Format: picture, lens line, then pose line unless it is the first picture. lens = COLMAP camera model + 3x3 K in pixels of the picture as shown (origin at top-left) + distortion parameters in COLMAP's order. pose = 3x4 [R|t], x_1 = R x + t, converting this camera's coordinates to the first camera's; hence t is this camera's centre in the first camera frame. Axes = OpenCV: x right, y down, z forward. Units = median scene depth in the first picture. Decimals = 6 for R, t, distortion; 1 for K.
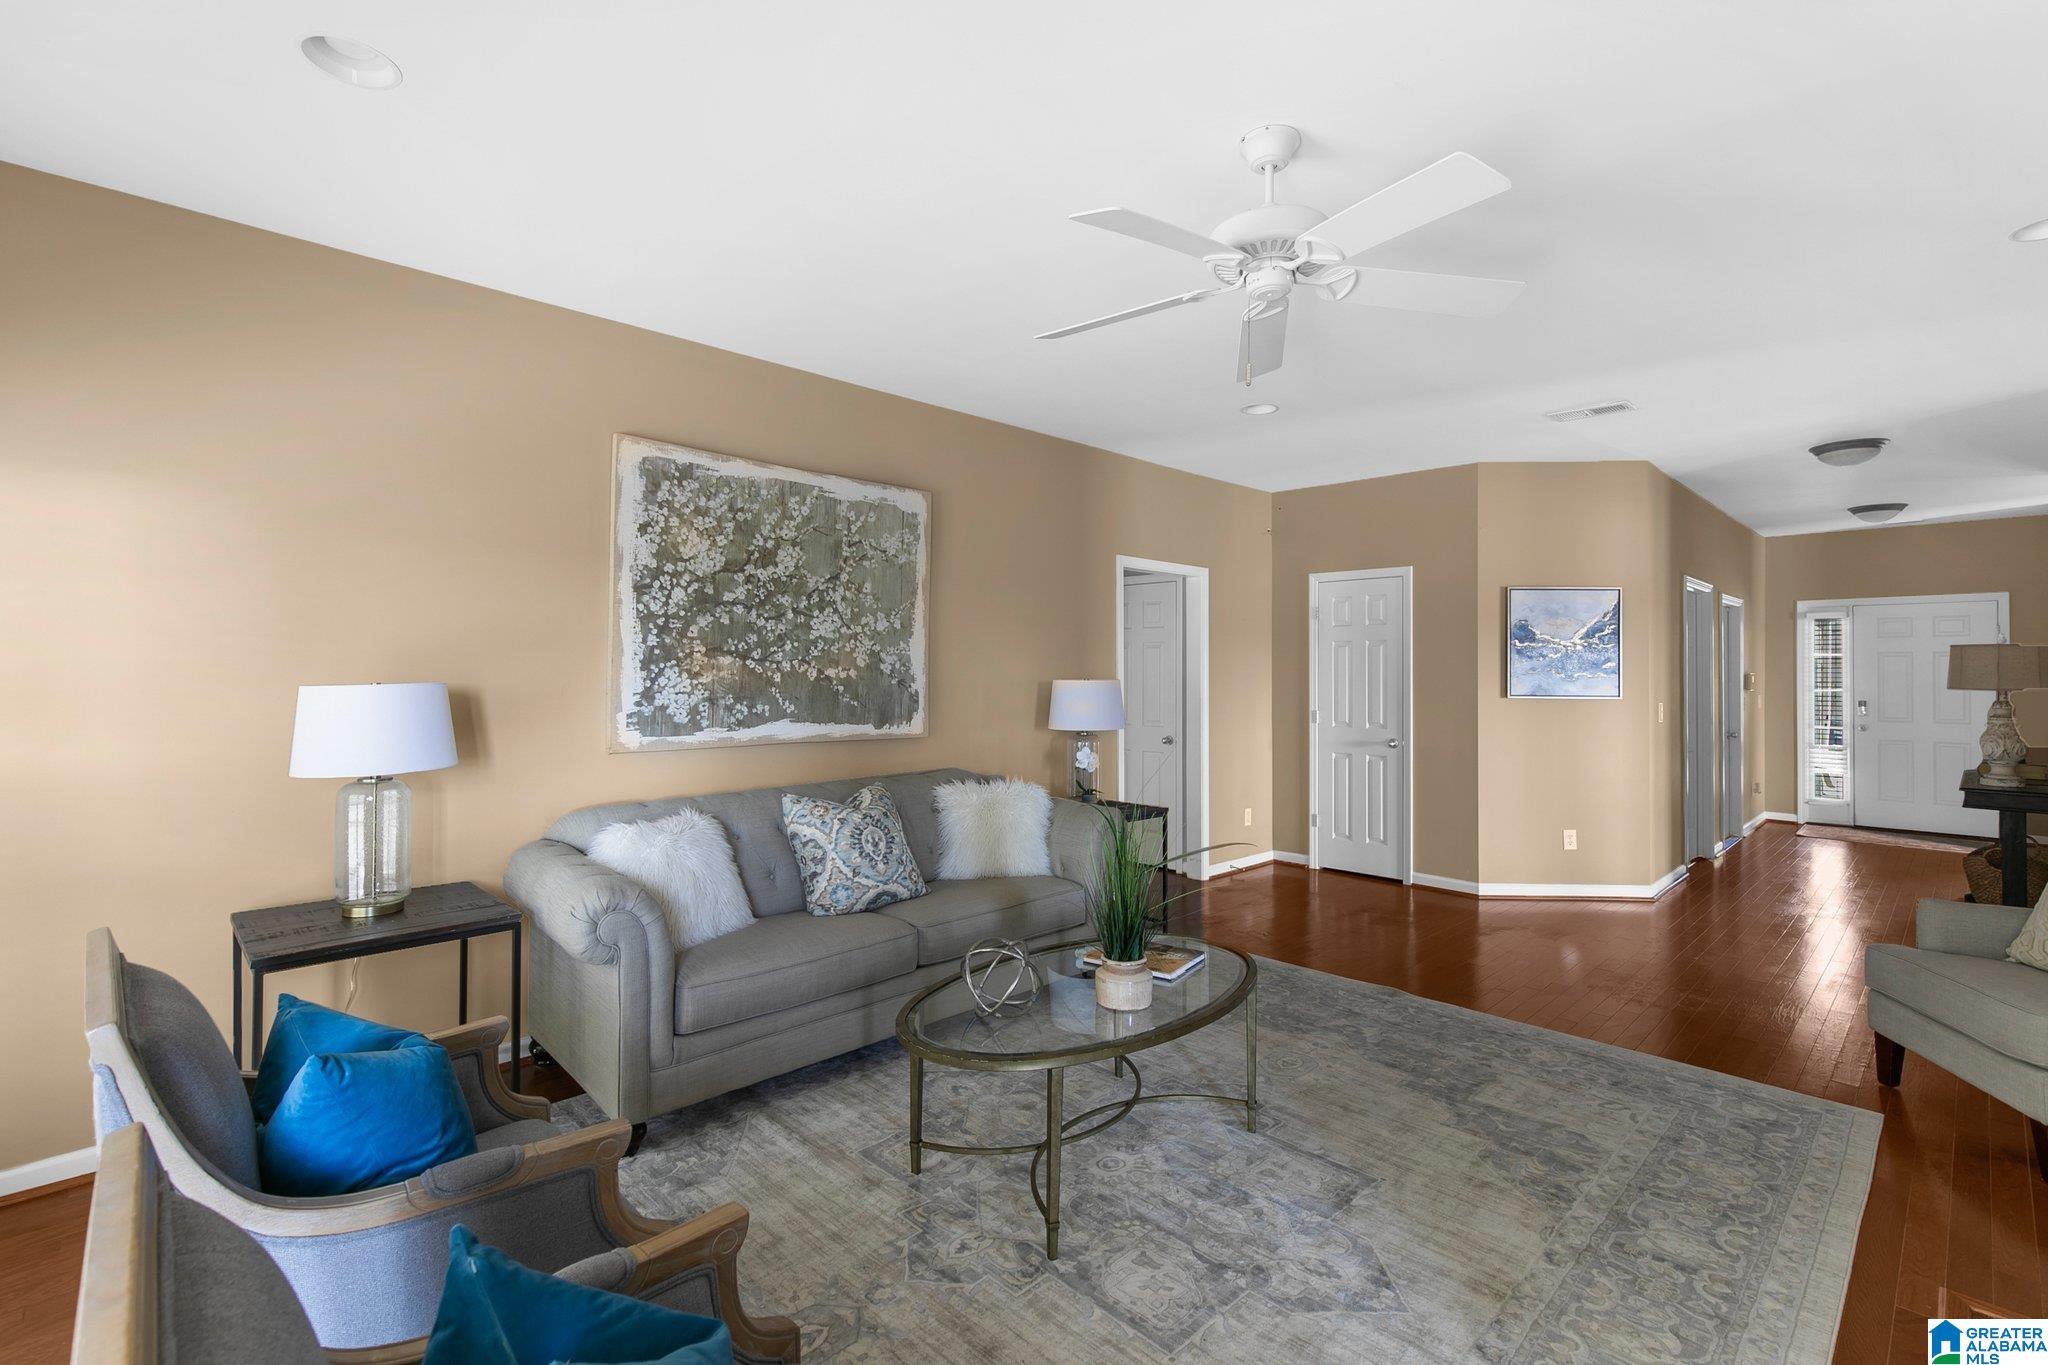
lens RADIAL K [[907.4, 0, 1035.2], [0, 907.4, 679.7], [0, 0, 1]] dist [0.000714, -0.000594]
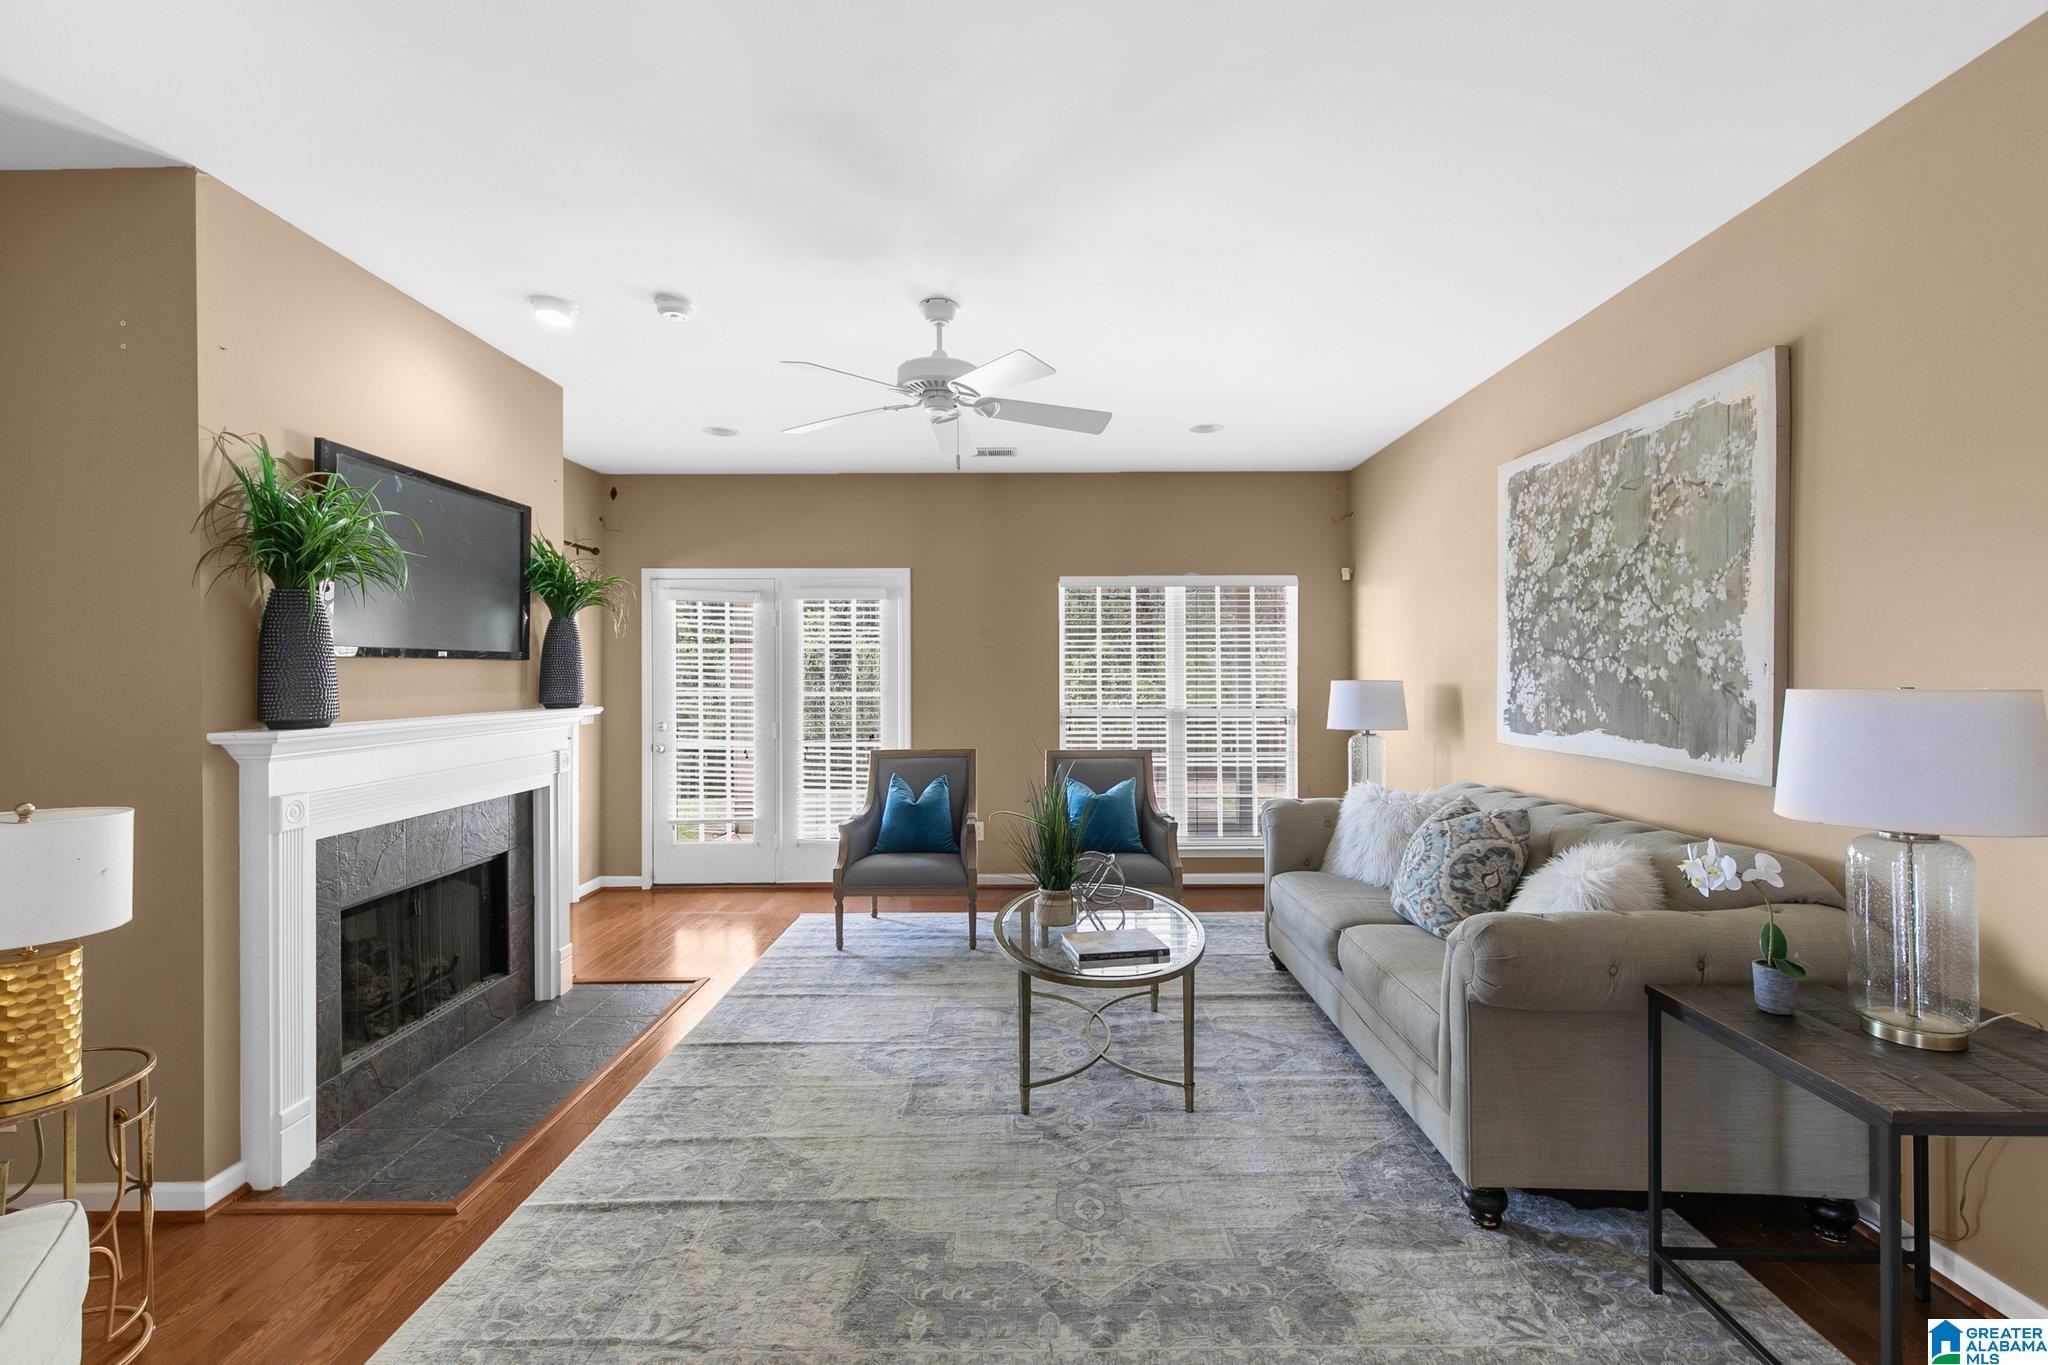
lens RADIAL K [[907.4, 0, 1035.2], [0, 907.4, 679.7], [0, 0, 1]] dist [0.000714, -0.000594]
pose [[-0.698903, 0.007511, -0.715177, 0.675477], [0.002806, 0.999966, 0.007759, -0.009400], [0.715211, 0.003416, -0.698900, 1.203799]]
